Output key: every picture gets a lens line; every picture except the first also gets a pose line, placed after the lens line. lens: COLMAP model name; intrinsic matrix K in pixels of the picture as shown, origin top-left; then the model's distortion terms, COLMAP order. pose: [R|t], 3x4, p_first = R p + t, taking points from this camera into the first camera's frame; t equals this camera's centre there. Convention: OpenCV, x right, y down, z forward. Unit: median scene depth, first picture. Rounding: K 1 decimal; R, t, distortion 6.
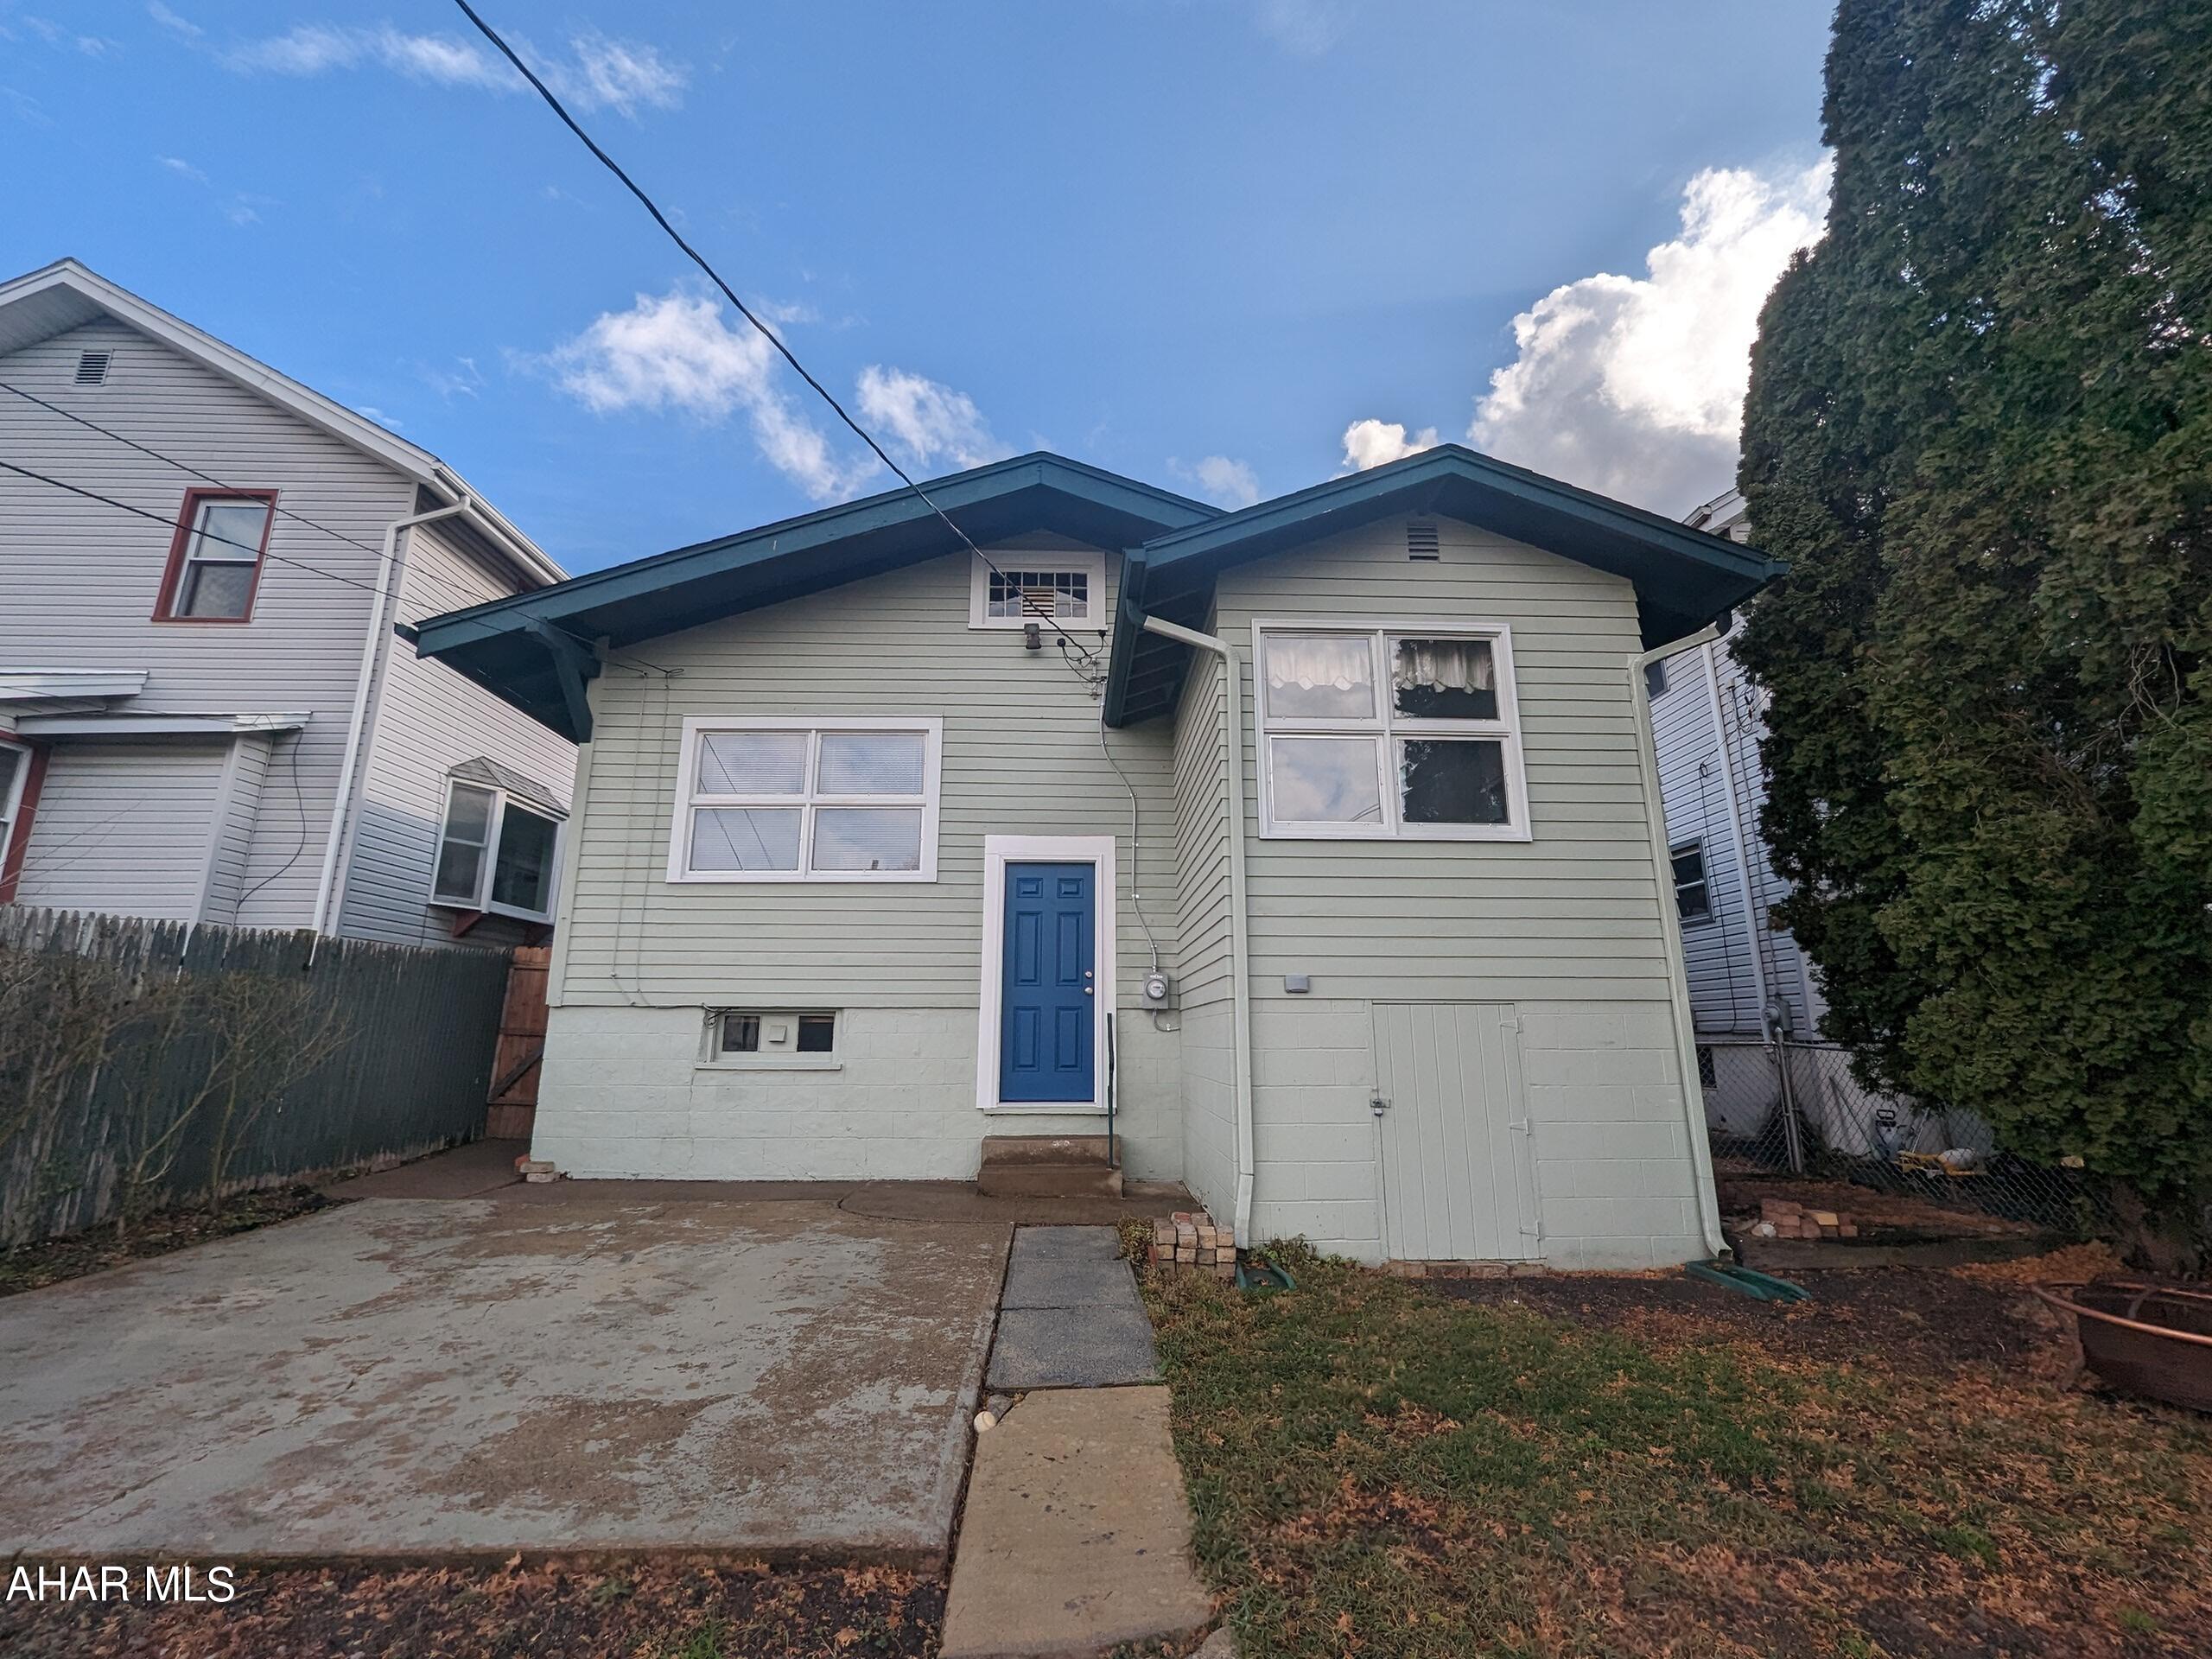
lens RADIAL K [[898.1, 0, 1095.7], [0, 898.1, 834.6], [0, 0, 1]] dist [-0.004741, -0.000997]
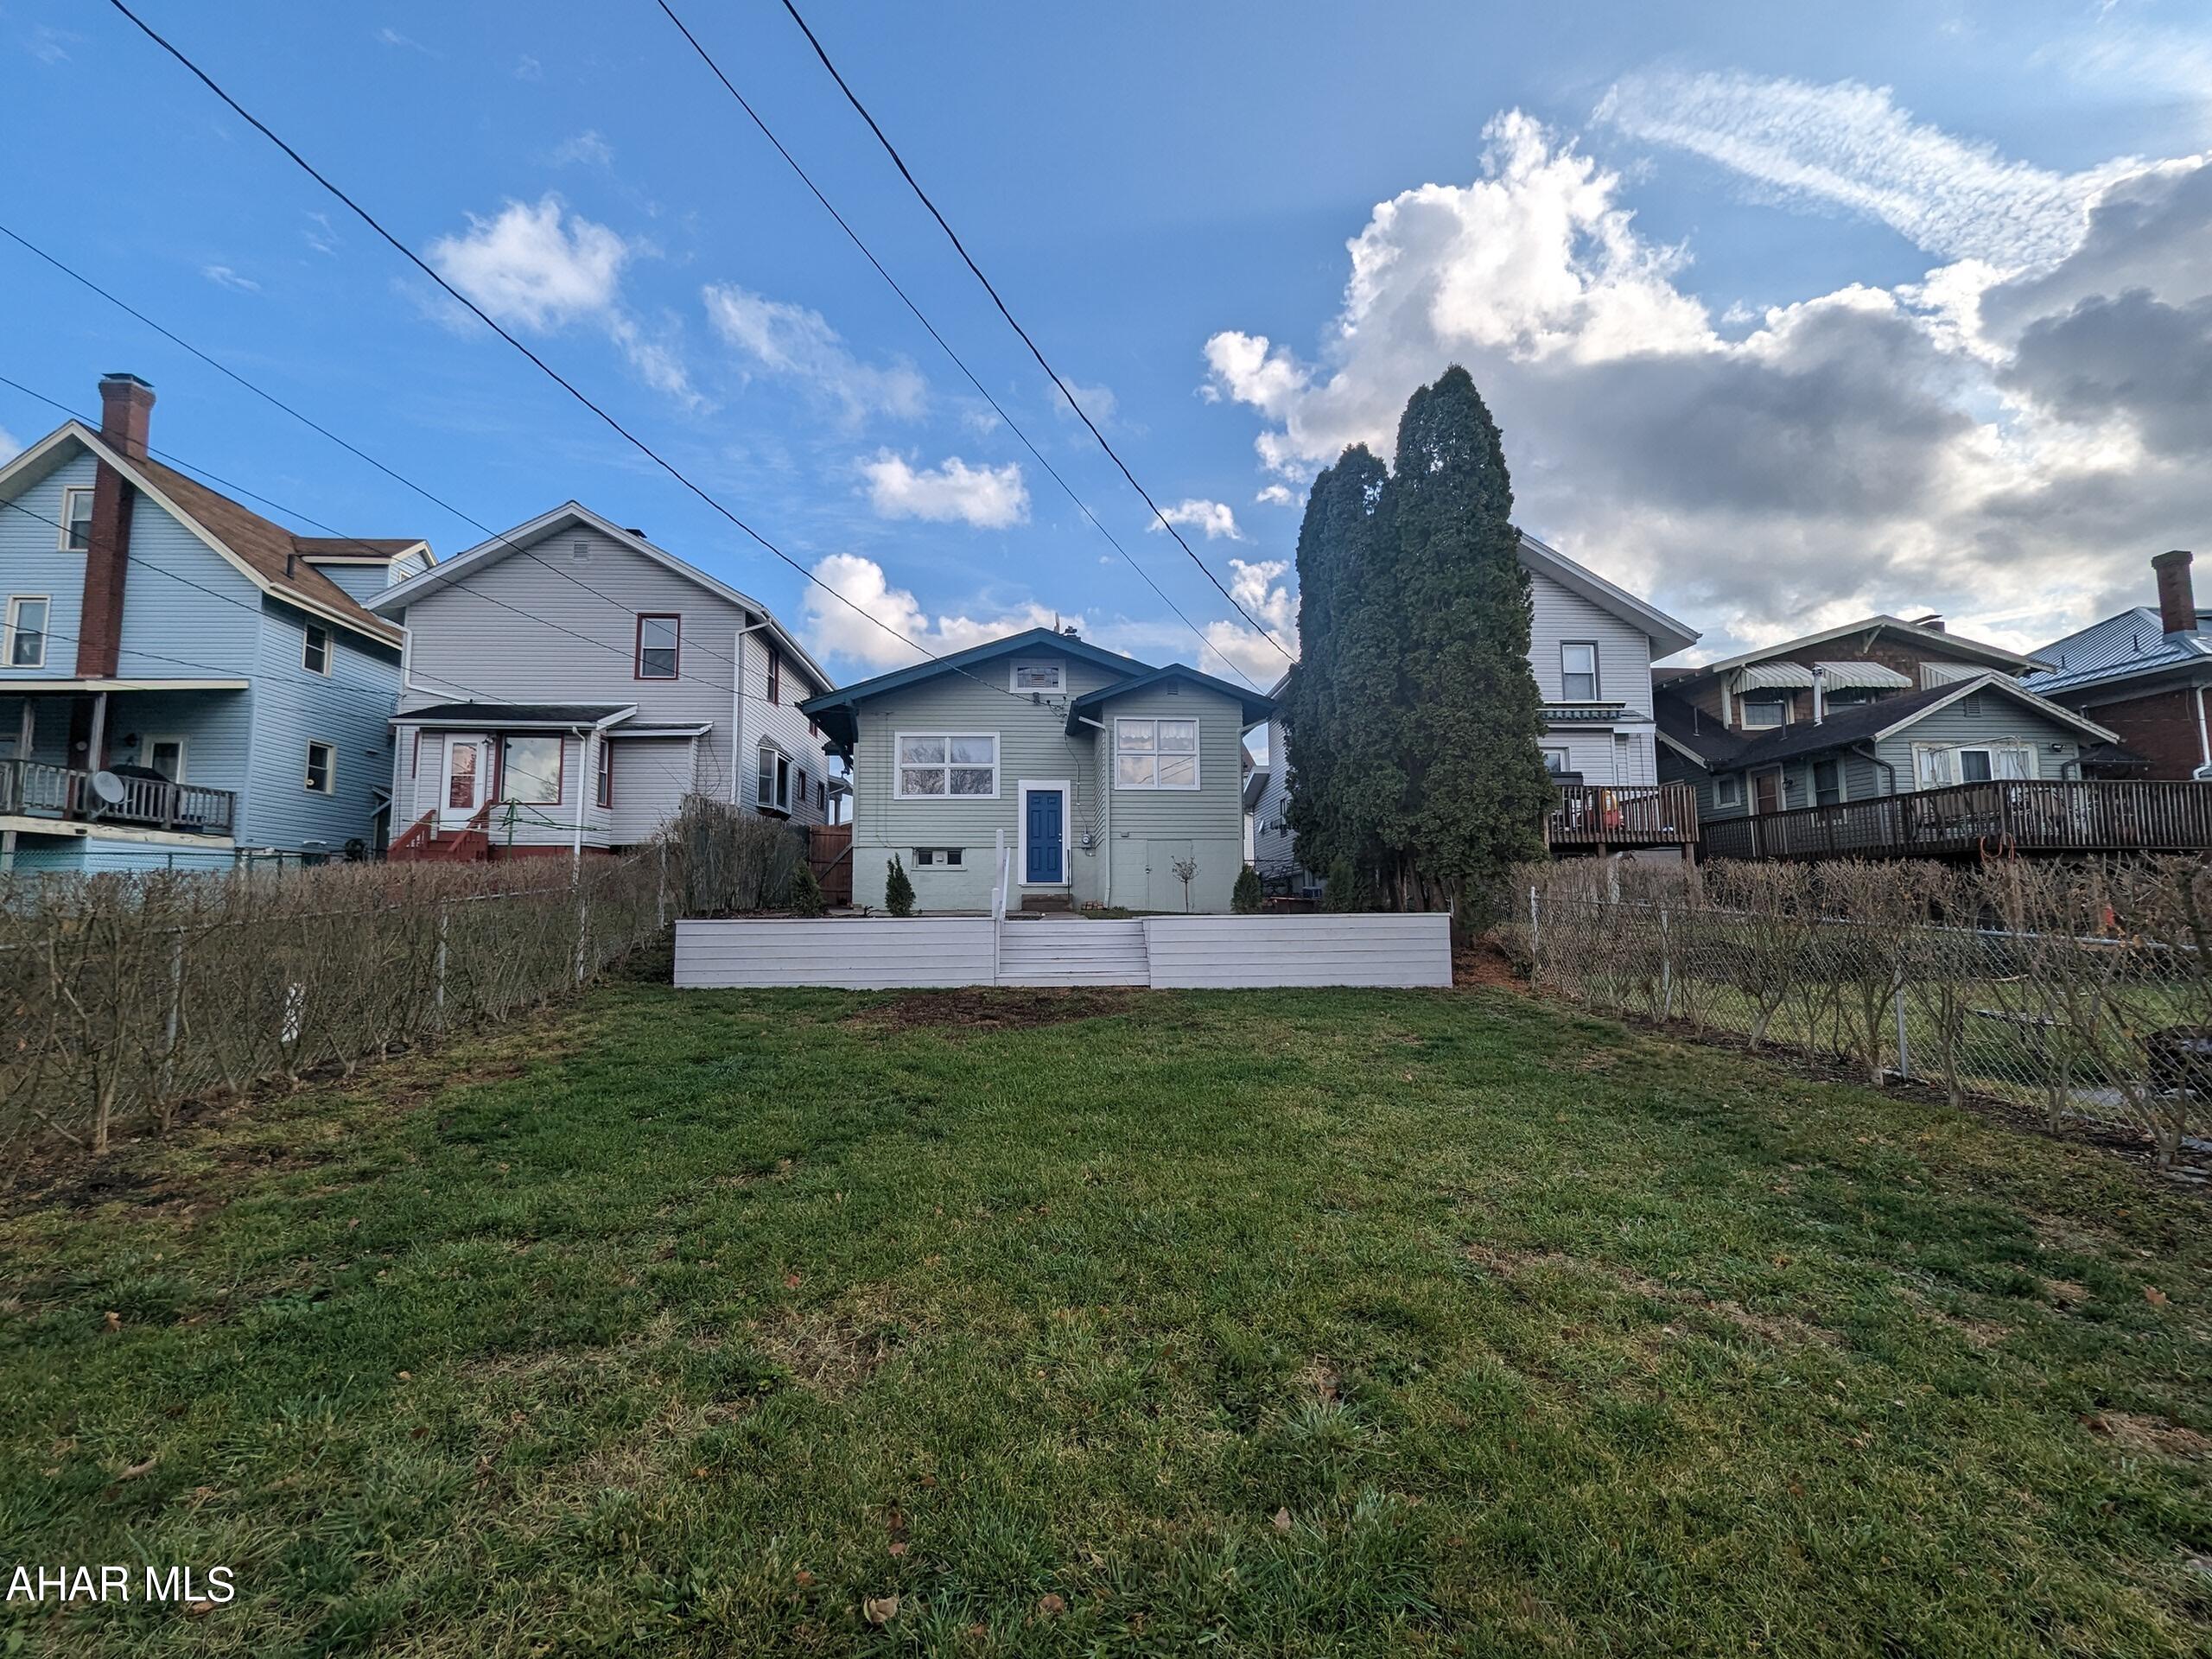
lens RADIAL K [[898.1, 0, 1102.0], [0, 898.1, 830.0], [0, 0, 1]] dist [-0.004741, -0.000997]
pose [[0.998866, -0.004352, 0.047401, -0.009579], [-0.001727, 0.991844, 0.127443, -0.186949], [-0.047569, -0.127380, 0.990713, -1.569195]]
